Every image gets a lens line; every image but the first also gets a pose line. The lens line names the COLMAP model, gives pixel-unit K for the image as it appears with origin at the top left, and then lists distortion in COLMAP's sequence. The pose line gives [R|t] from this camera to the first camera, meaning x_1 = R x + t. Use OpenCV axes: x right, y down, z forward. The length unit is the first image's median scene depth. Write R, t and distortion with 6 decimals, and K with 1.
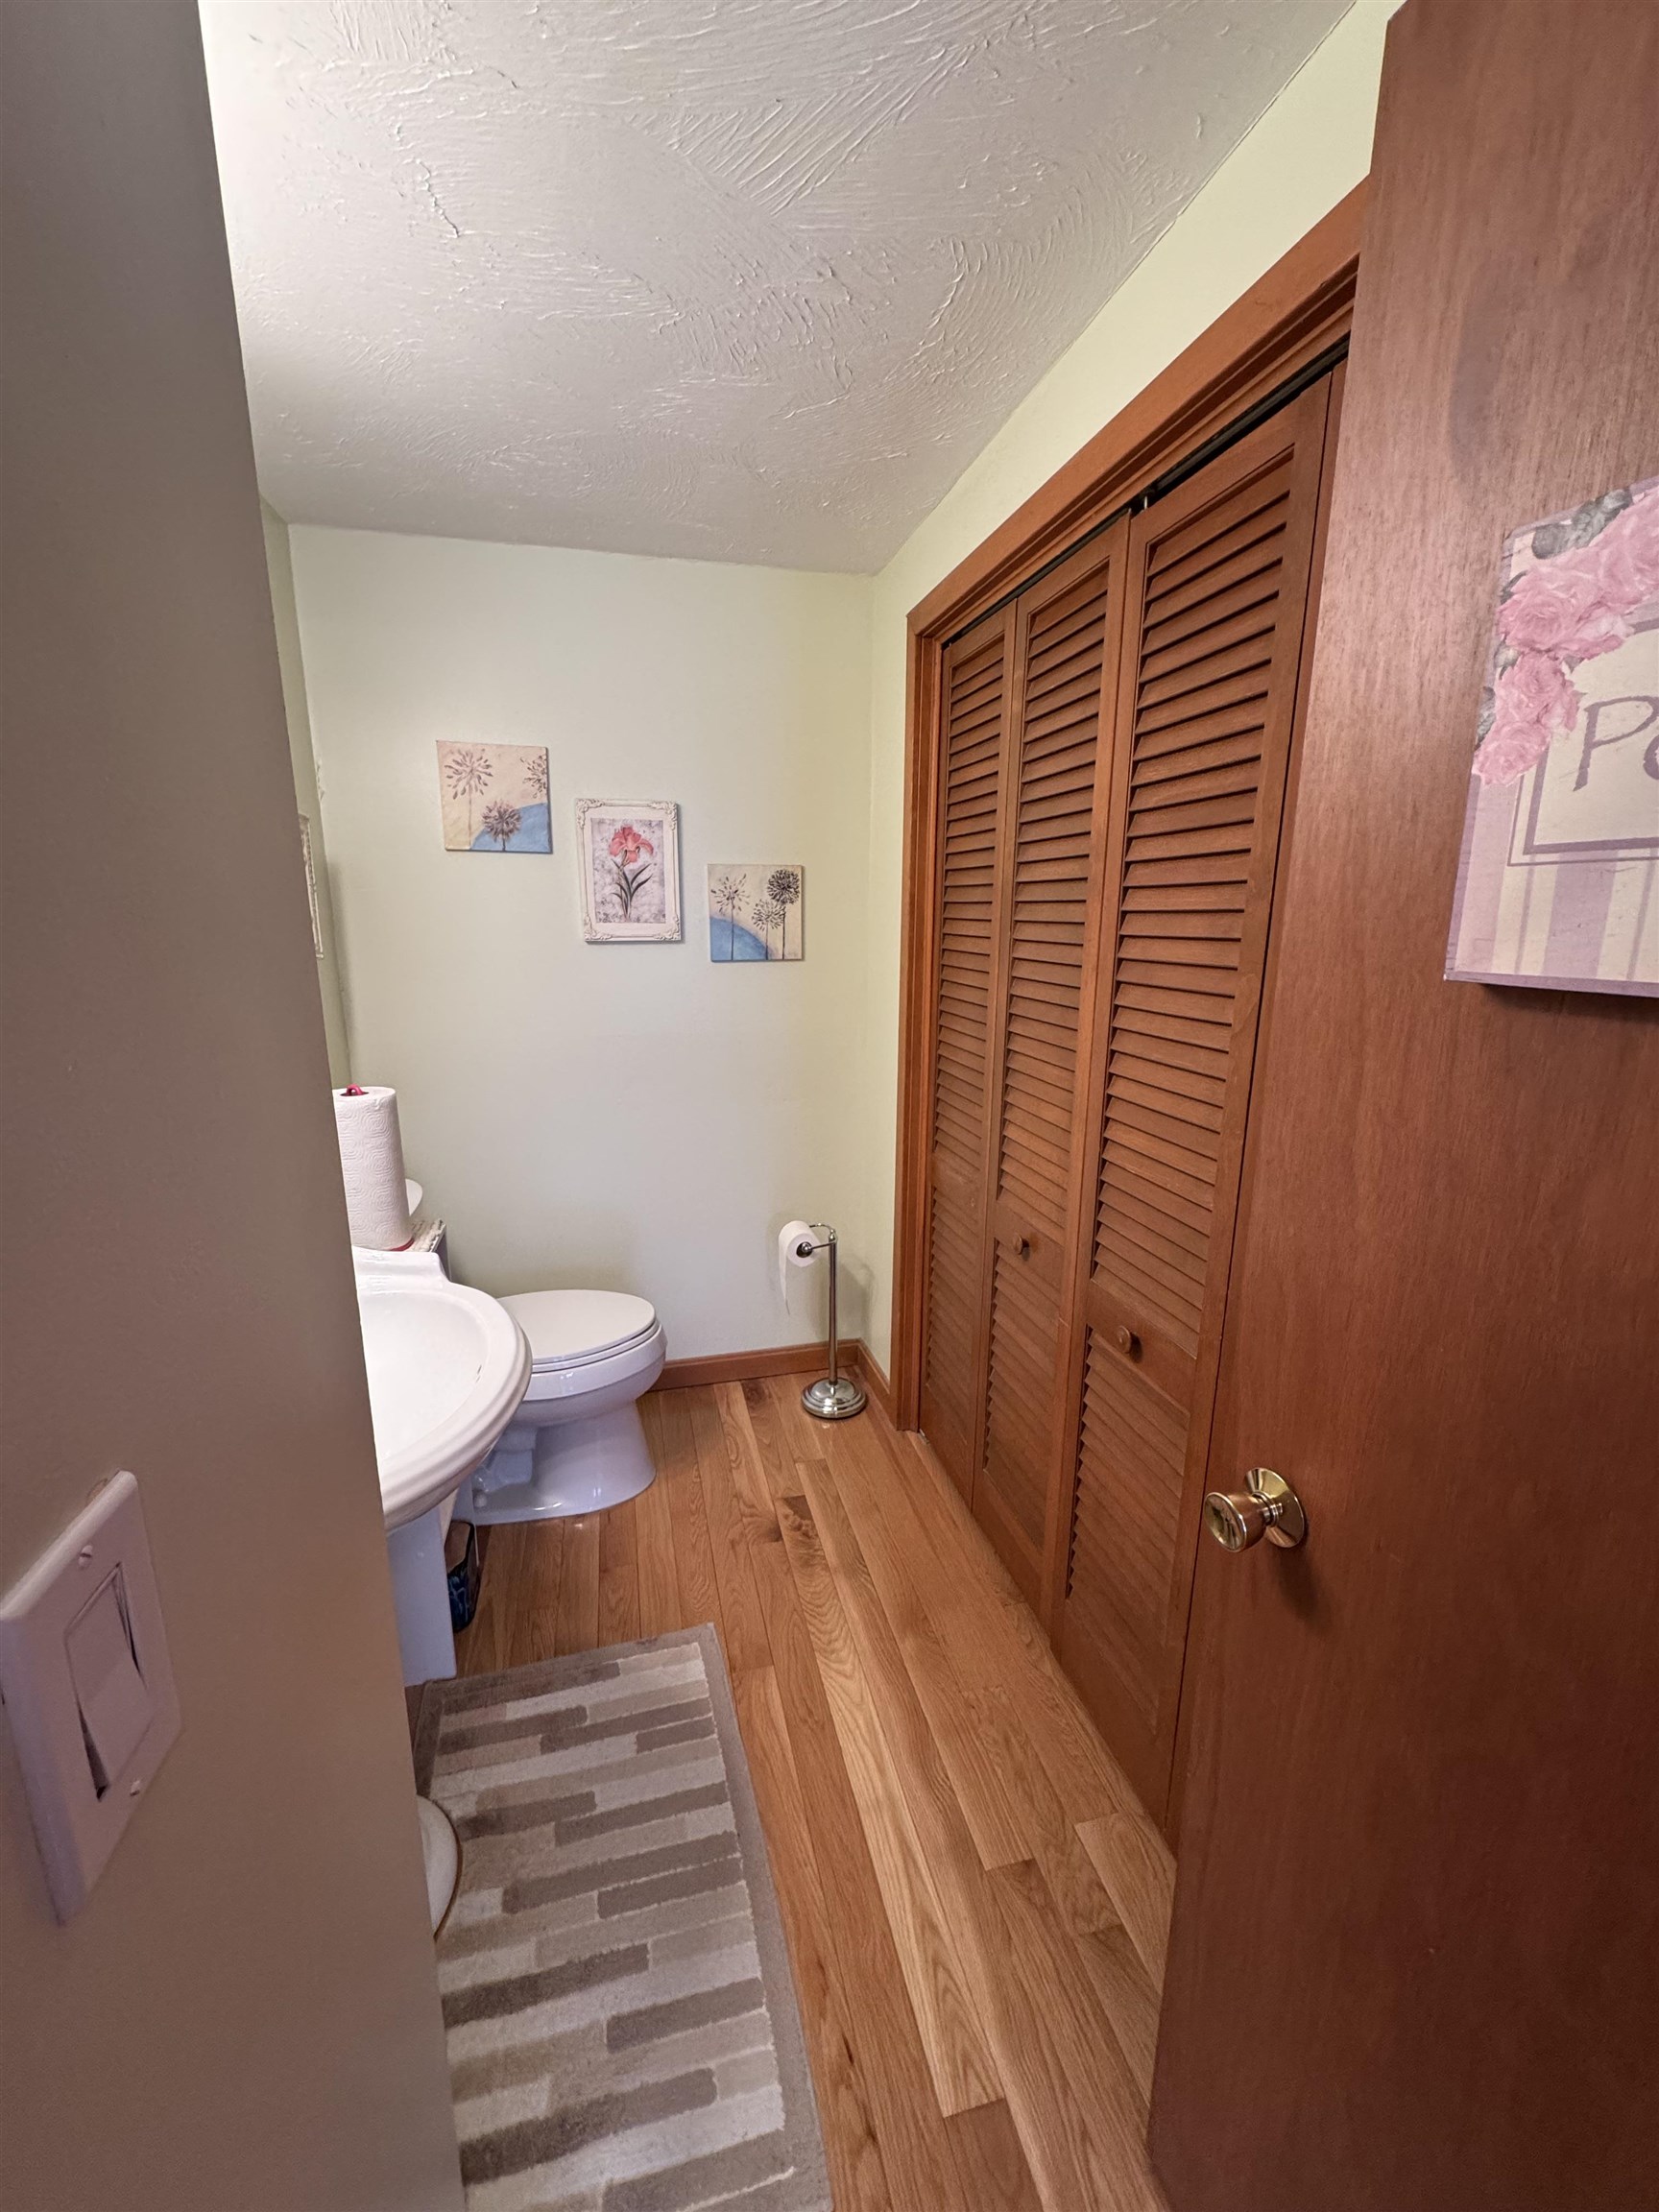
lens RADIAL K [[872.8, 0, 829.5], [0, 872.8, 1106.0], [0, 0, 1]] dist [0.000262, 0.000170]
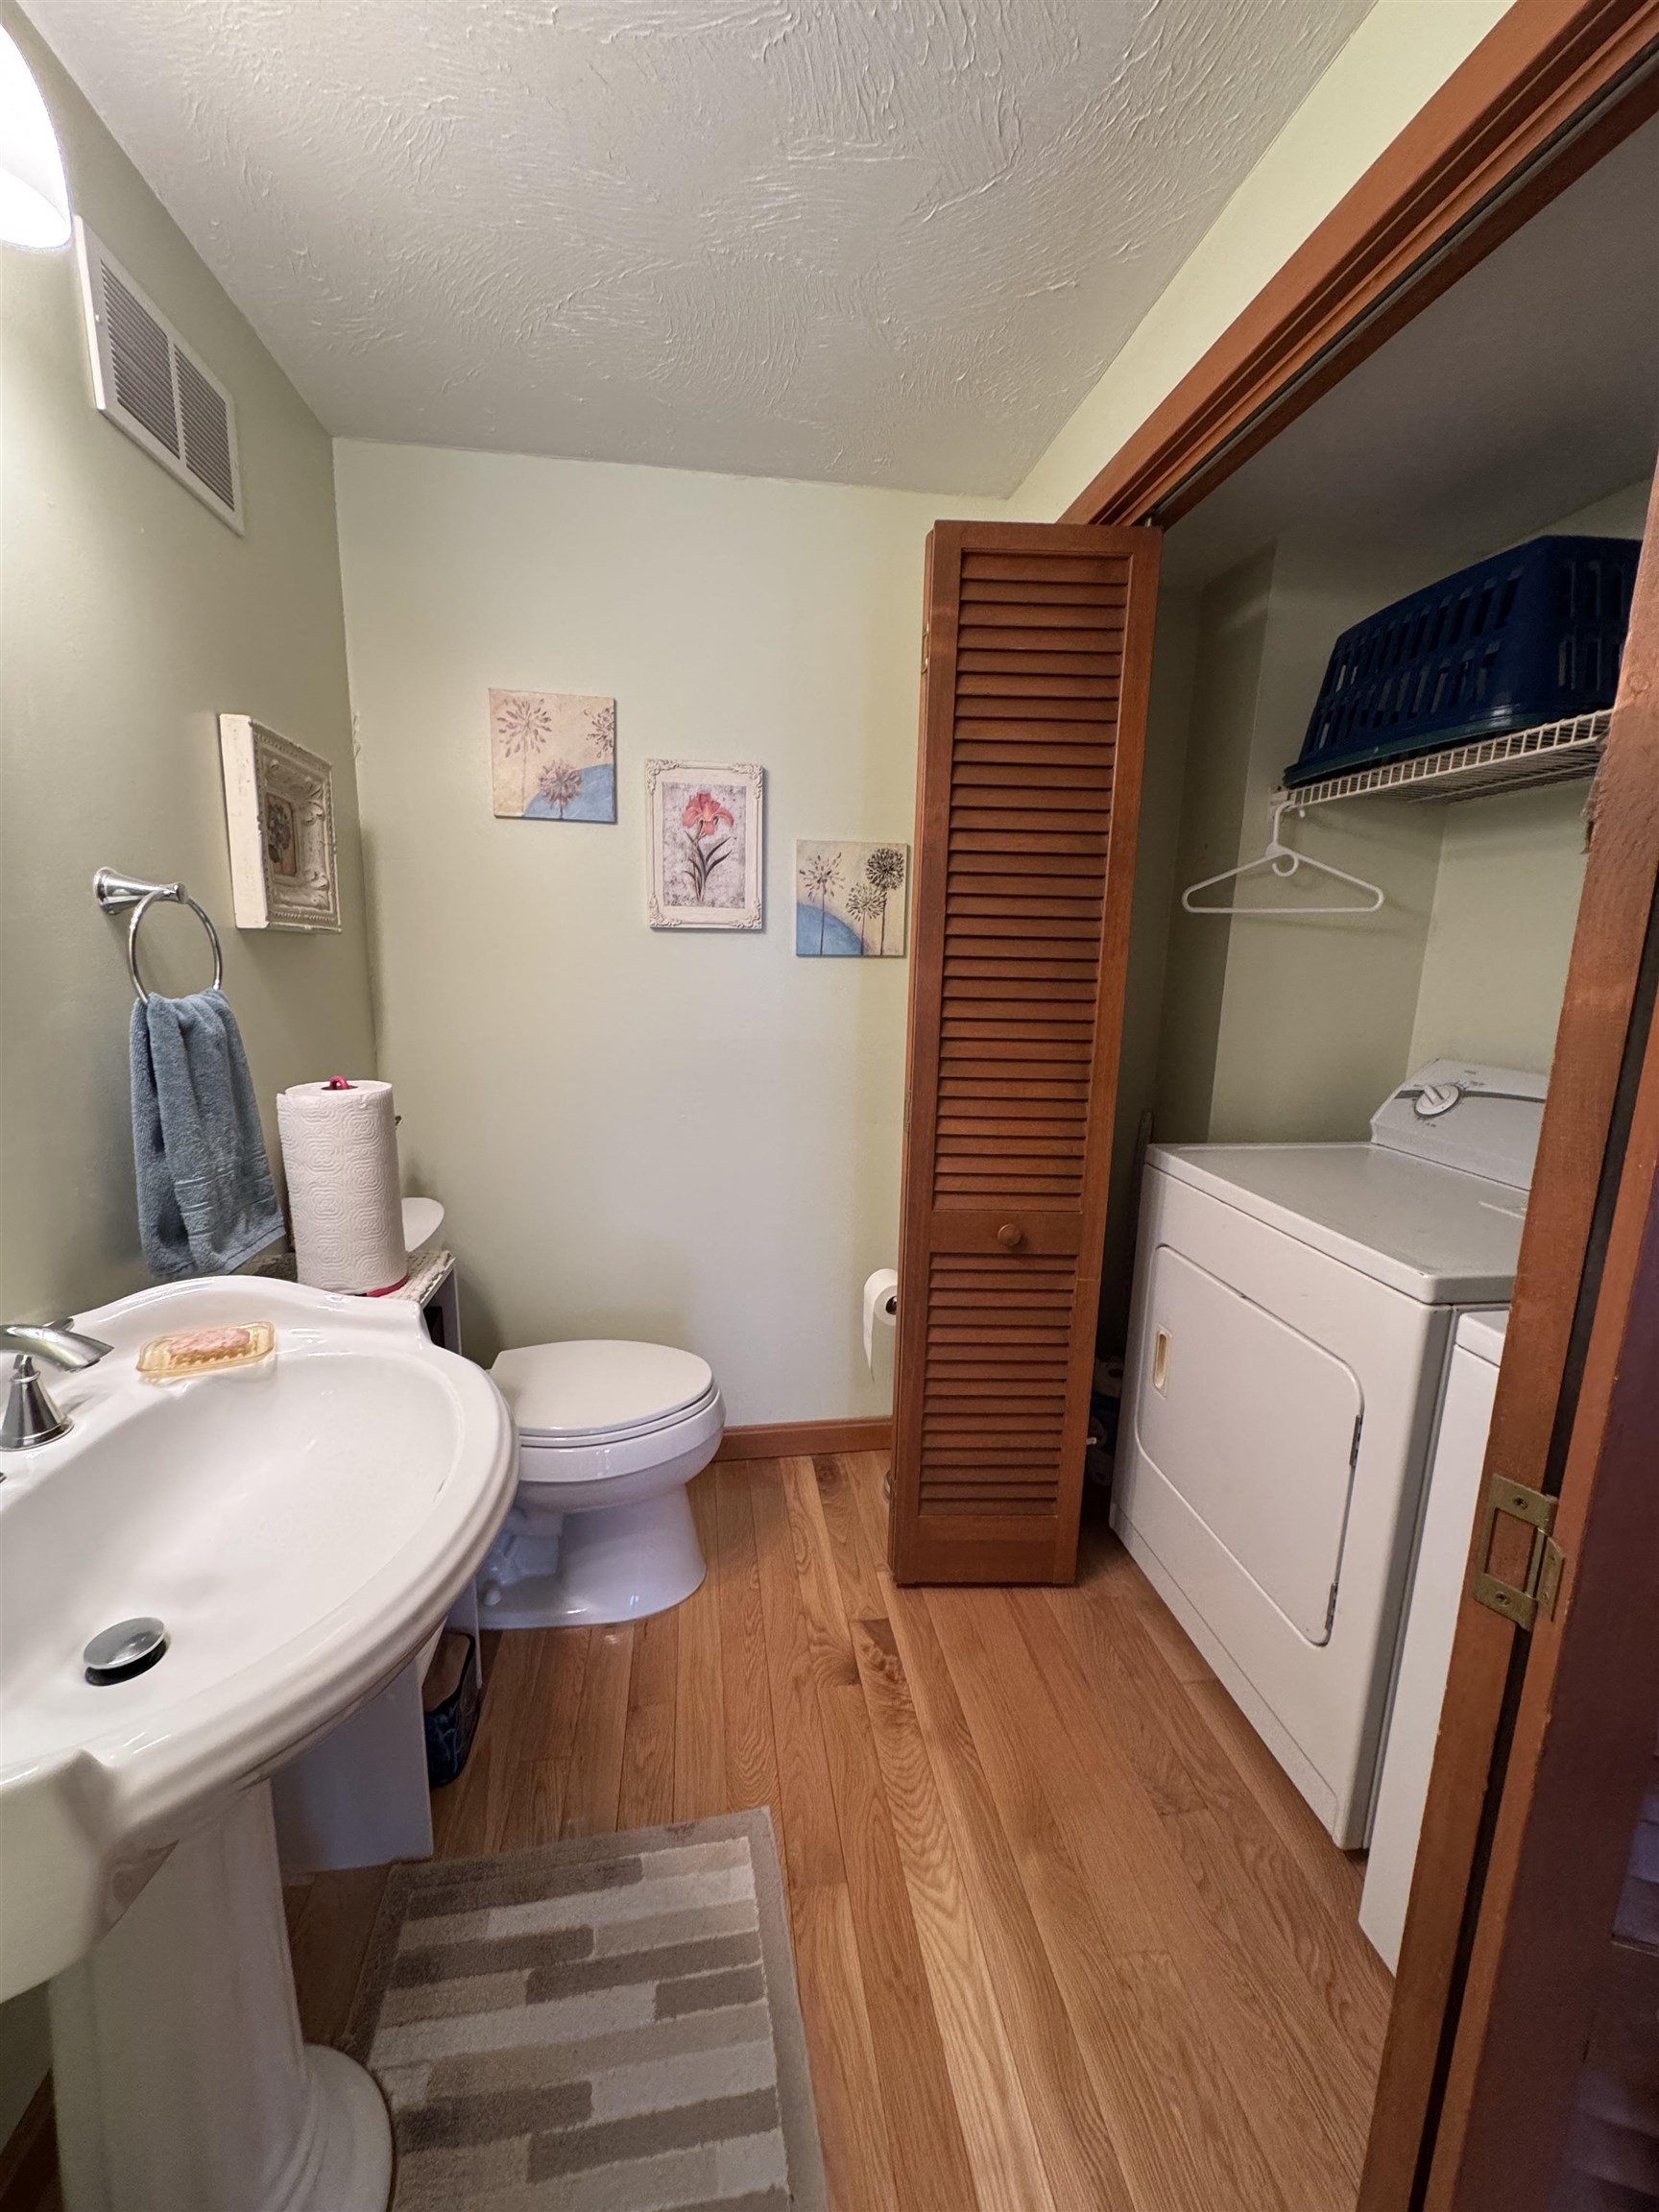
lens RADIAL K [[872.8, 0, 829.5], [0, 872.8, 1106.0], [0, 0, 1]] dist [0.000262, 0.000170]
pose [[0.995645, 0.032383, -0.087421, -0.029283], [-0.035883, 0.998604, -0.038768, 0.012991], [0.086043, 0.041736, 0.995417, 0.196220]]
